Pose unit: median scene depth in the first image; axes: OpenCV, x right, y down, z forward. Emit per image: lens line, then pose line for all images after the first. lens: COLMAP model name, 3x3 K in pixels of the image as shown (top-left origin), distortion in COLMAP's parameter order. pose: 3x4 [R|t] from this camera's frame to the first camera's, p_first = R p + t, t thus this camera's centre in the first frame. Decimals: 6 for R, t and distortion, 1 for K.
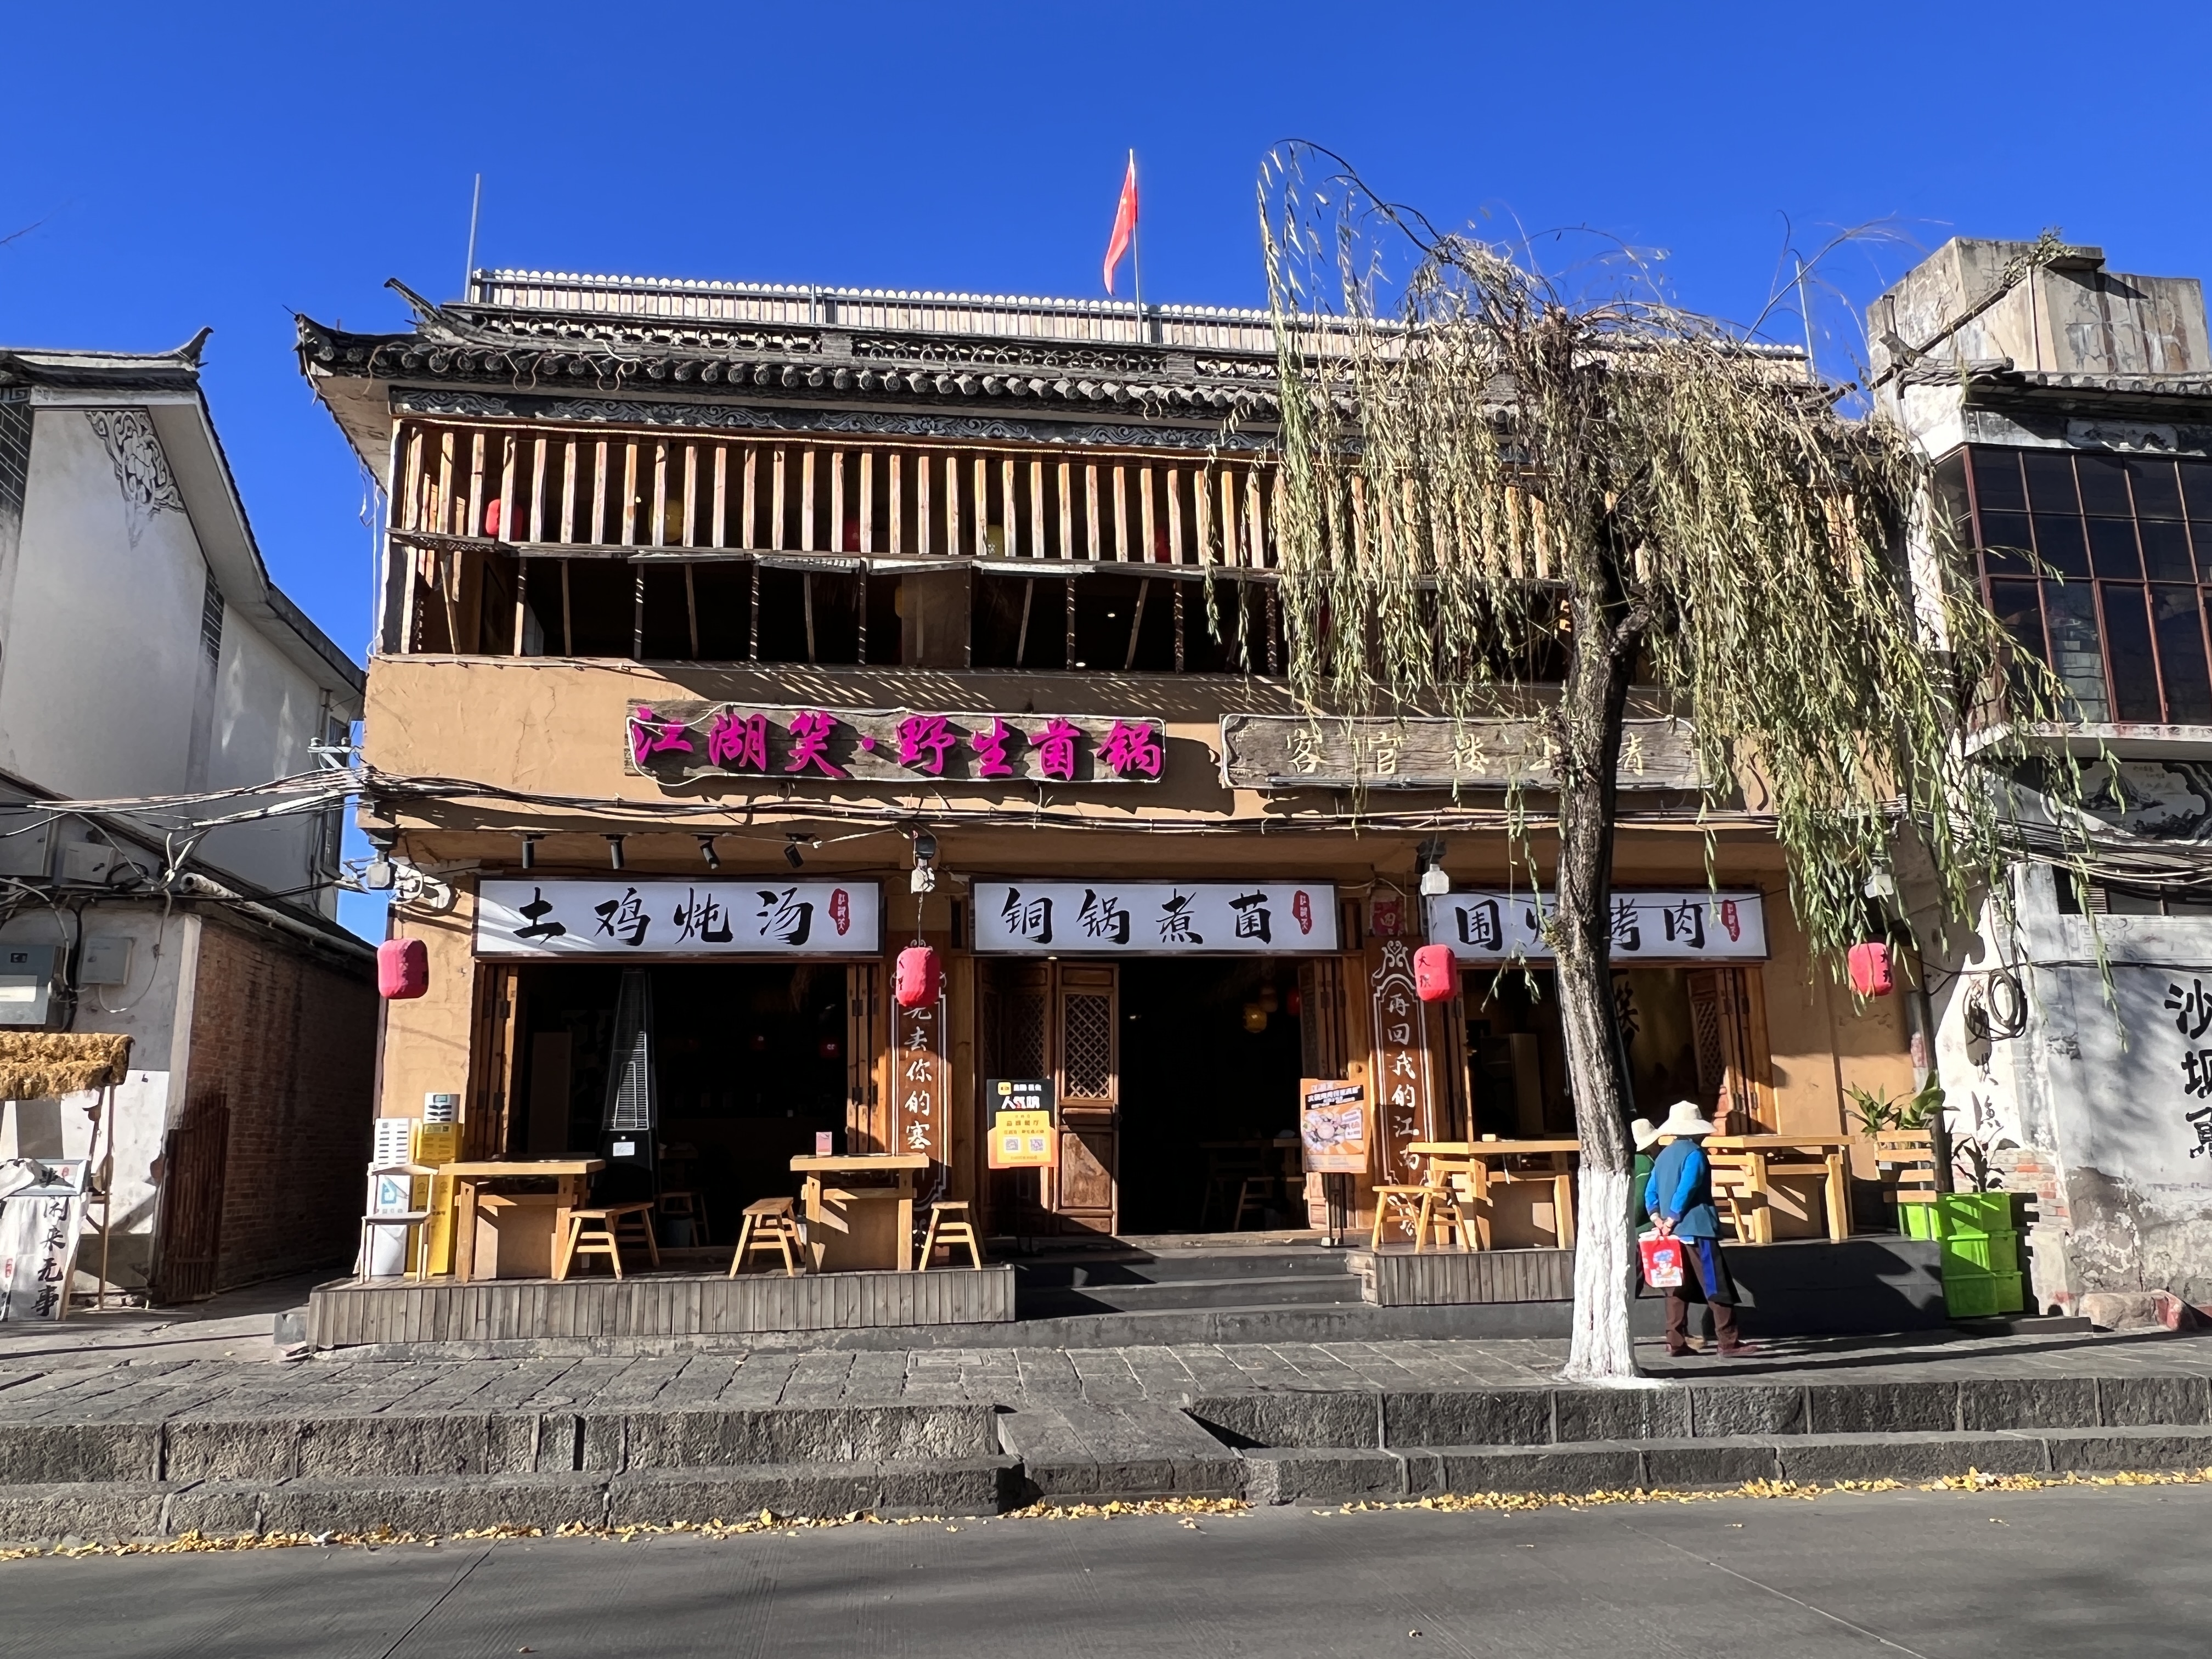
lens RADIAL K [[1599.4, 0, 1103.0], [0, 1599.4, 824.7], [0, 0, 1]] dist [0.002642, 0.000312]
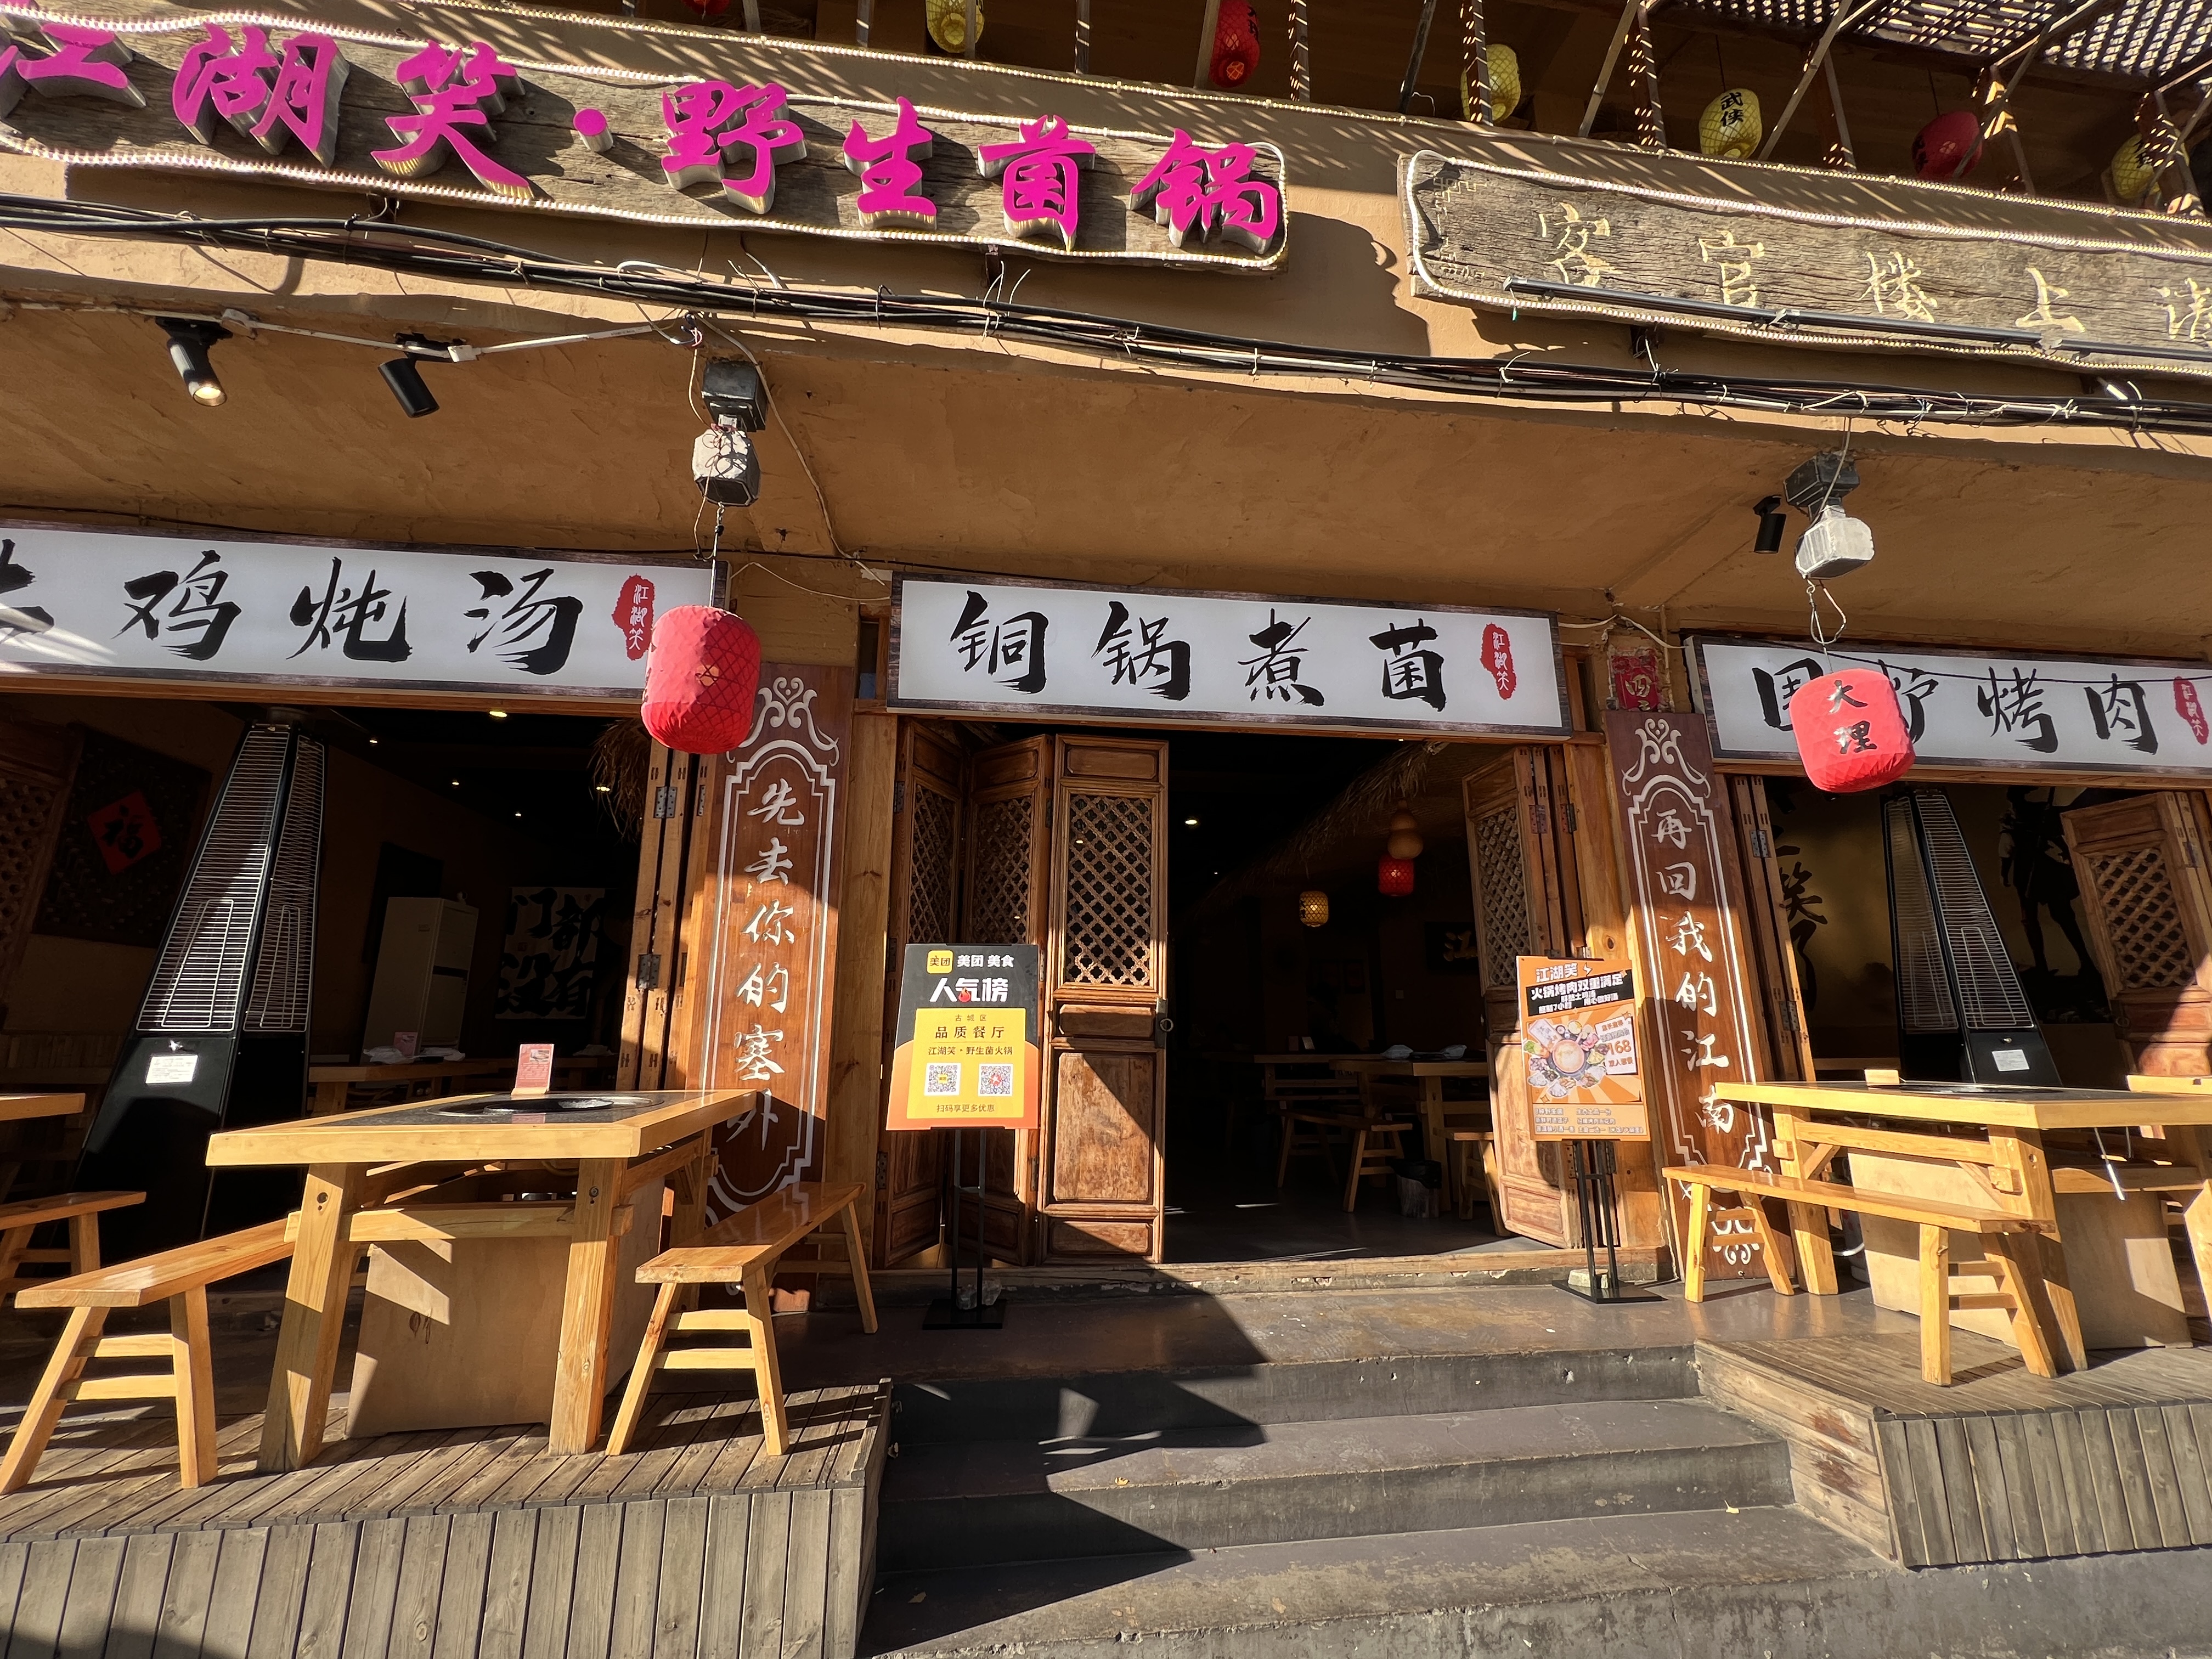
lens RADIAL K [[892.6, 0, 1109.8], [0, 892.6, 839.8], [0, 0, 1]] dist [-0.002973, -0.000662]
pose [[0.999464, 0.011952, -0.030472, -0.000643], [-0.012556, 0.999726, -0.019735, 0.130094], [0.030228, 0.020107, 0.999341, 0.713779]]
